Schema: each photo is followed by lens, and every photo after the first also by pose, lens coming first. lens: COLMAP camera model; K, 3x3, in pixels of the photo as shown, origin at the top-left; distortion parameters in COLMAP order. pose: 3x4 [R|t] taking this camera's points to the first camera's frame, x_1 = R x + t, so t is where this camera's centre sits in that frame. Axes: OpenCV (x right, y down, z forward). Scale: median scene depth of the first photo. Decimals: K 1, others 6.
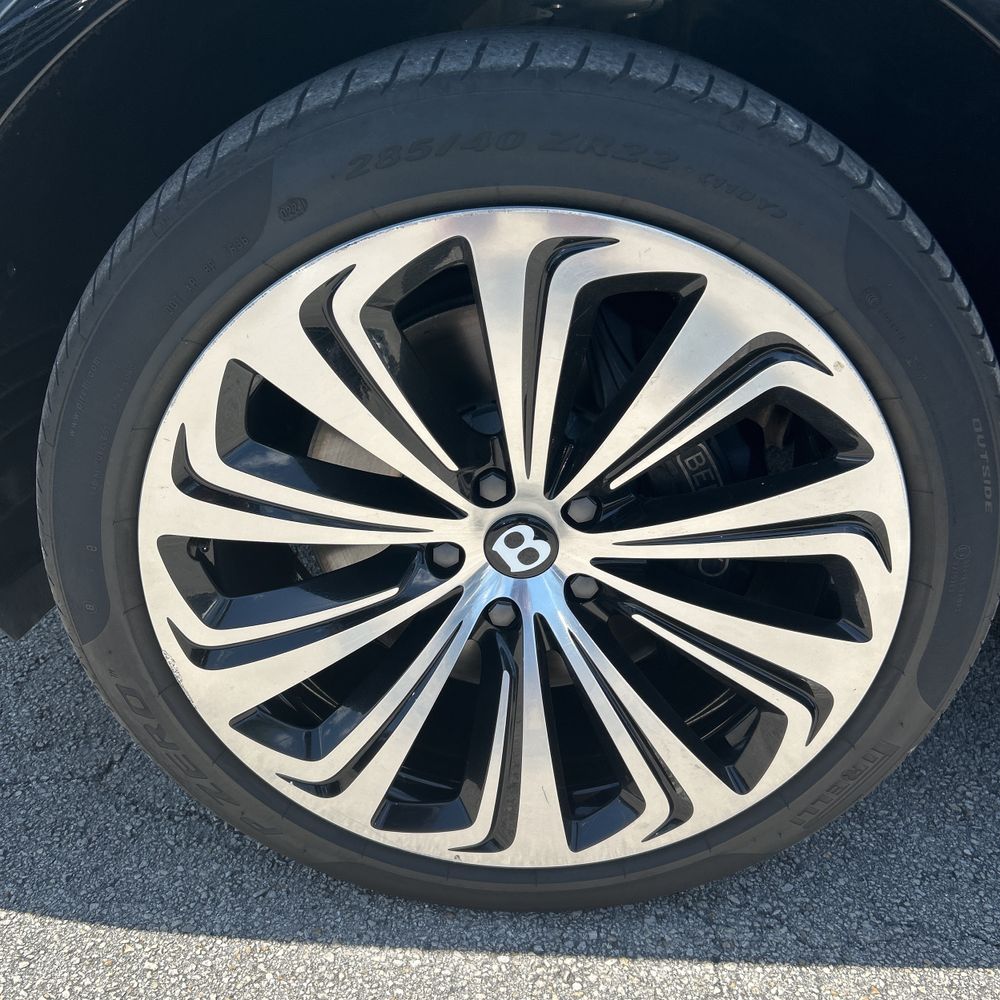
lens RADIAL K [[1022.5, 0, 502.3], [0, 1022.5, 491.9], [0, 0, 1]] dist [0.017692, 0.000000]
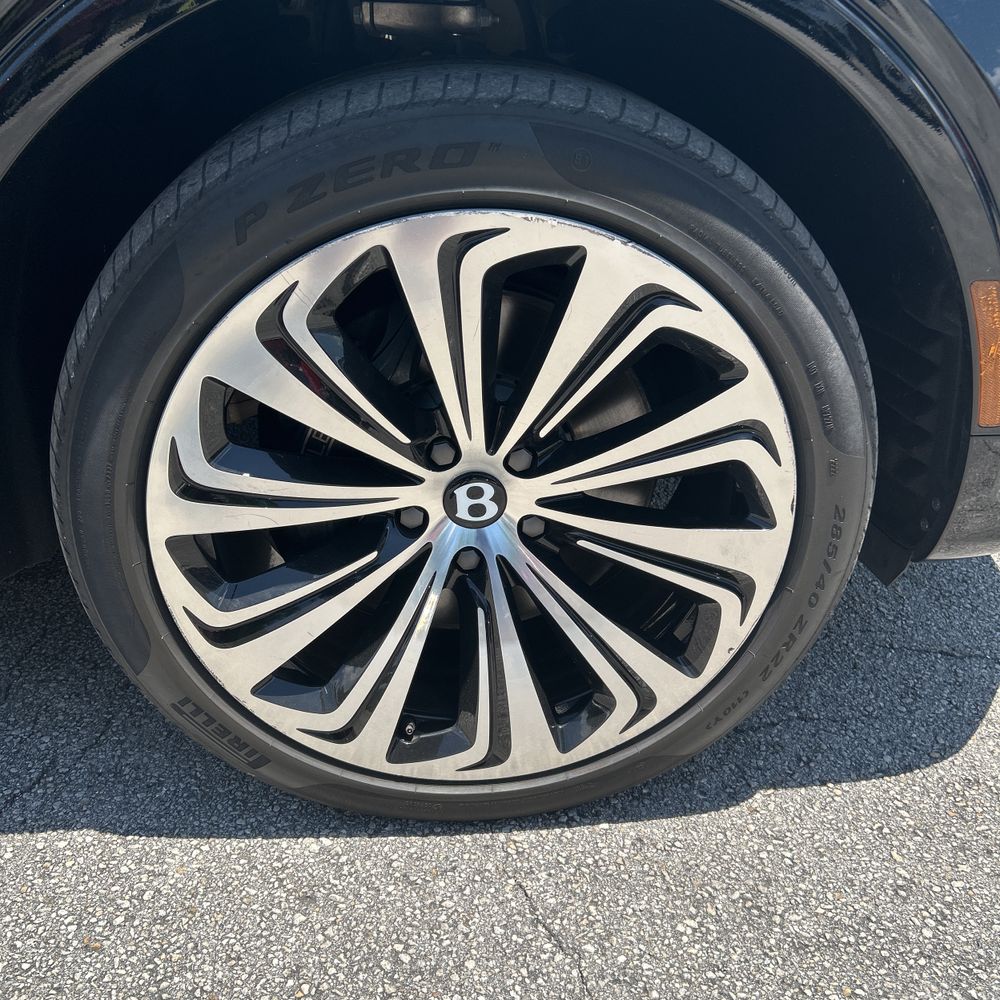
lens RADIAL K [[1022.5, 0, 500.3], [0, 1022.5, 499.4], [0, 0, 1]] dist [0.017692, 0.000000]
pose [[0.985878, -0.164245, 0.032671, 0.009481], [0.163800, 0.986366, 0.015863, 0.039588], [-0.034831, -0.010287, 0.999340, -0.169875]]
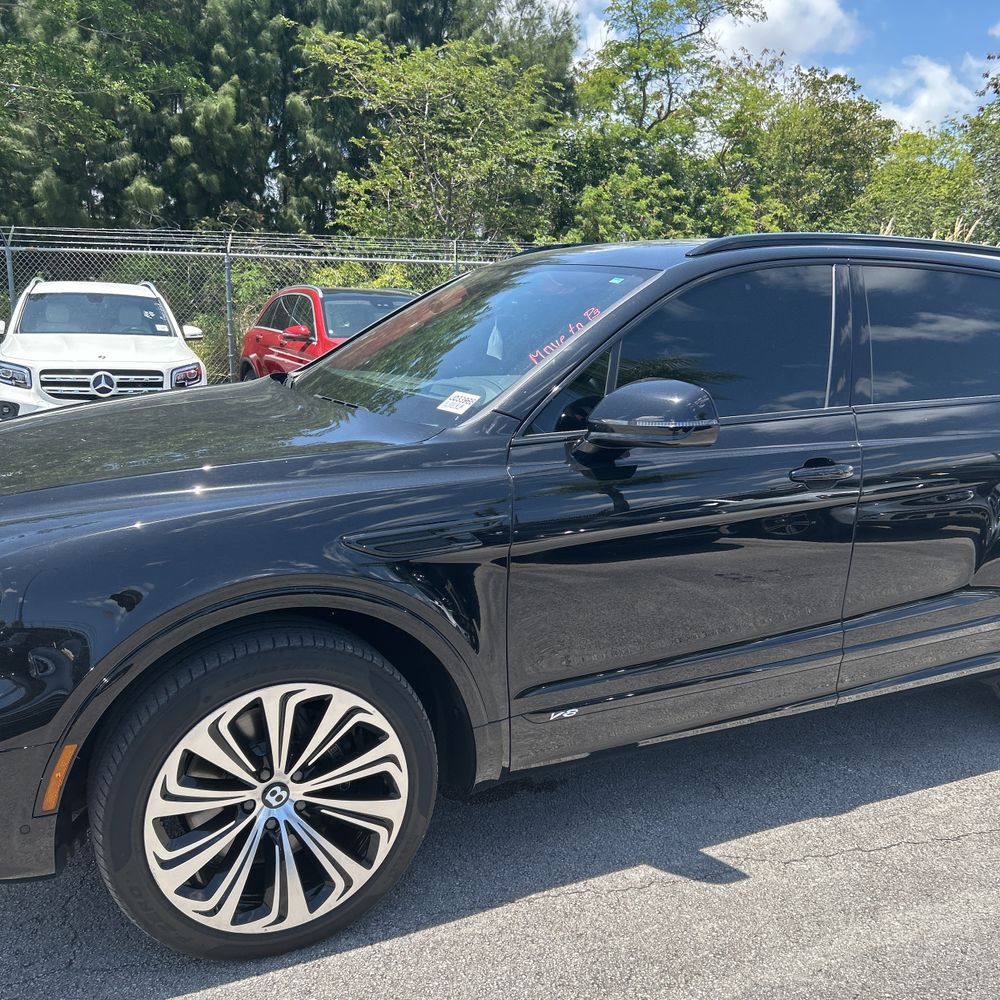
lens RADIAL K [[1022.5, 0, 508.9], [0, 1022.5, 499.8], [0, 0, 1]] dist [0.017692, 0.000000]
pose [[0.887946, -0.102943, 0.448280, -0.580231], [0.217461, 0.952779, -0.211948, 0.017542], [-0.405294, 0.285682, 0.868402, -1.871353]]
